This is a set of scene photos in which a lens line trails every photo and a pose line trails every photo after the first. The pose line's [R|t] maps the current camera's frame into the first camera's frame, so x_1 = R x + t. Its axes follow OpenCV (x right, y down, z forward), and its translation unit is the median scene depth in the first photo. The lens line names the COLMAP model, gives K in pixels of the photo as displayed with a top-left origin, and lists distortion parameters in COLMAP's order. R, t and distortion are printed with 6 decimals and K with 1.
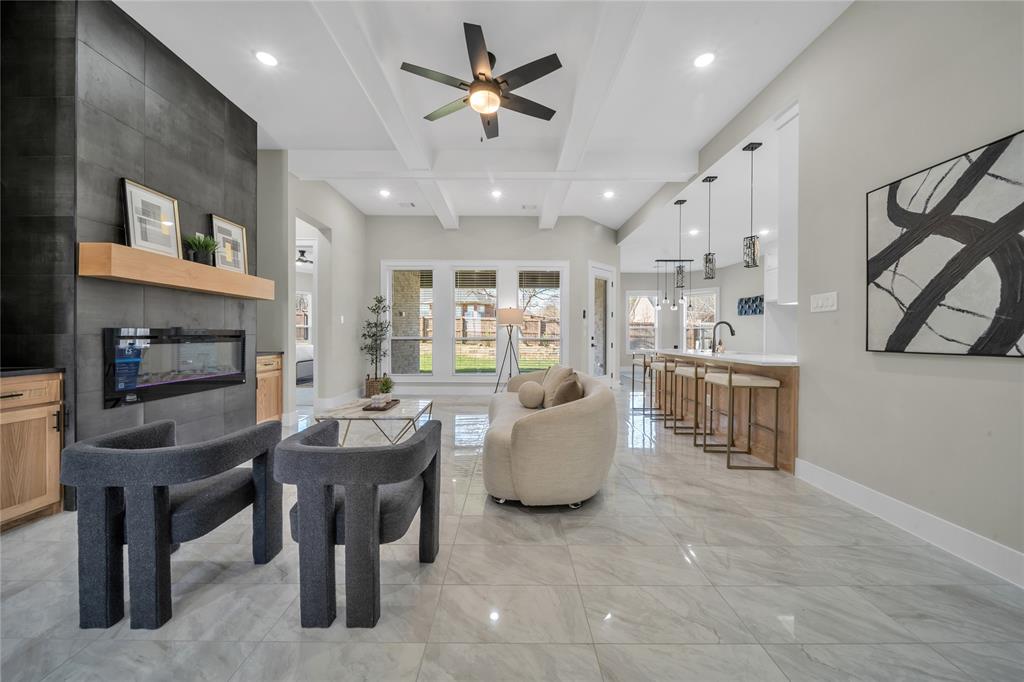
lens RADIAL K [[365.6, 0, 512.0], [0, 365.6, 341.0], [0, 0, 1]] dist [-0.000483, -0.000170]
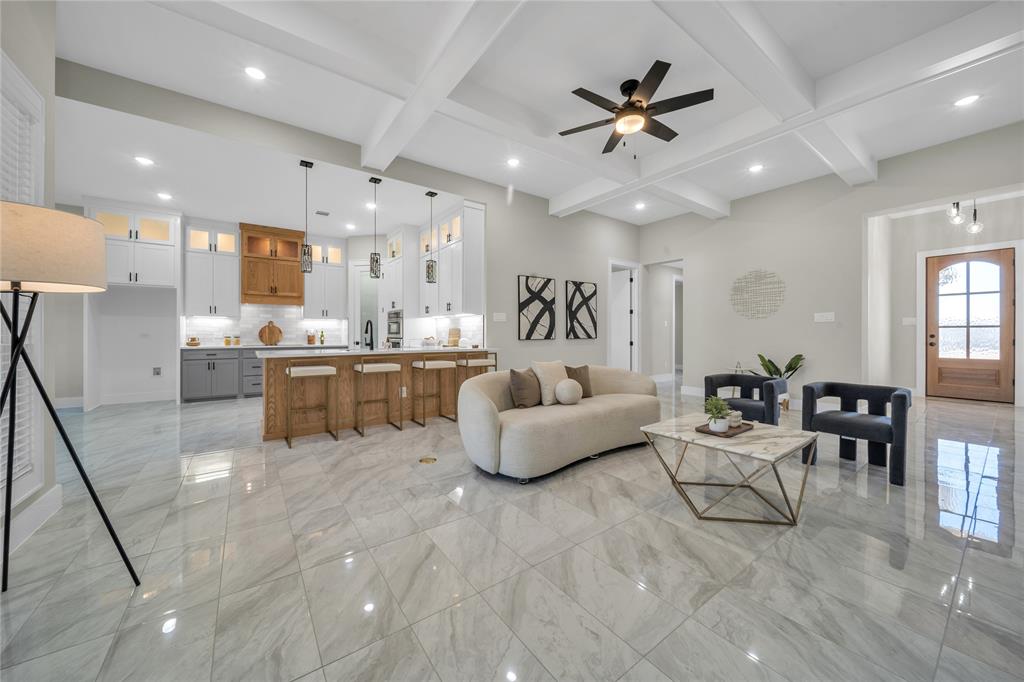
lens RADIAL K [[365.6, 0, 512.0], [0, 365.6, 341.0], [0, 0, 1]] dist [-0.000483, -0.000170]
pose [[-0.590421, -0.019520, 0.806859, -1.055439], [0.009891, 0.999457, 0.031418, -0.046058], [-0.807035, 0.026531, -0.589908, 2.685938]]
